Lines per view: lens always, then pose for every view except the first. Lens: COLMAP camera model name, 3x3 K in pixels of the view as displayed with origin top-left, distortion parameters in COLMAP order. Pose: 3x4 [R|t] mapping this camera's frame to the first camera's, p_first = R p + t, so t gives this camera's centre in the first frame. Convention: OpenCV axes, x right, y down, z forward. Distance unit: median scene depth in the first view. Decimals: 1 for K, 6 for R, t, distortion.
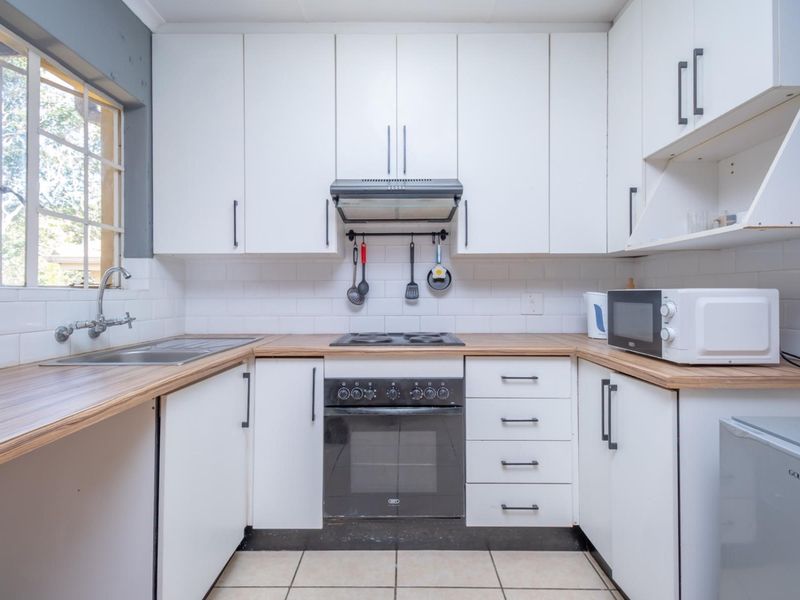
lens RADIAL K [[410.3, 0, 402.9], [0, 410.3, 293.3], [0, 0, 1]] dist [0.013118, -0.000443]
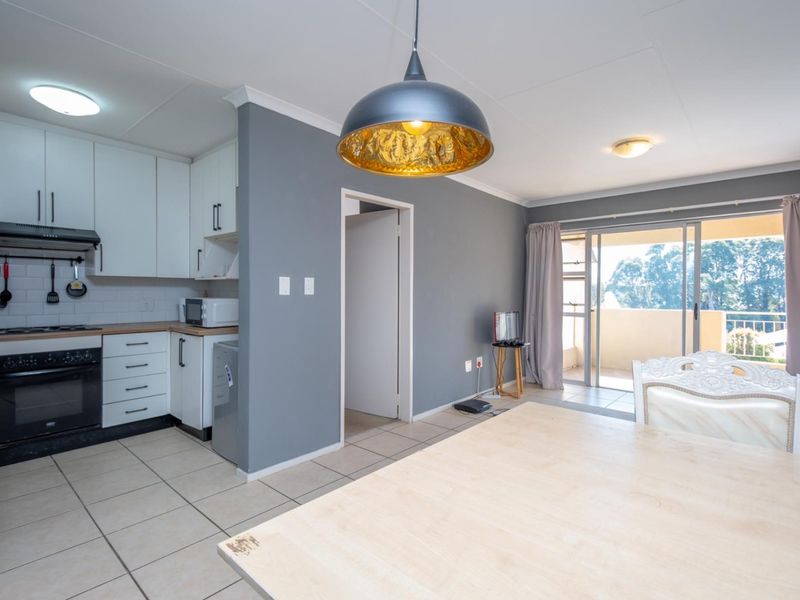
lens RADIAL K [[410.3, 0, 401.1], [0, 410.3, 293.0], [0, 0, 1]] dist [0.013118, -0.000443]
pose [[0.662114, 0.002682, 0.749399, -0.338831], [-0.008615, 0.999955, 0.004033, -0.050014], [-0.749354, -0.009126, 0.662107, -1.175715]]
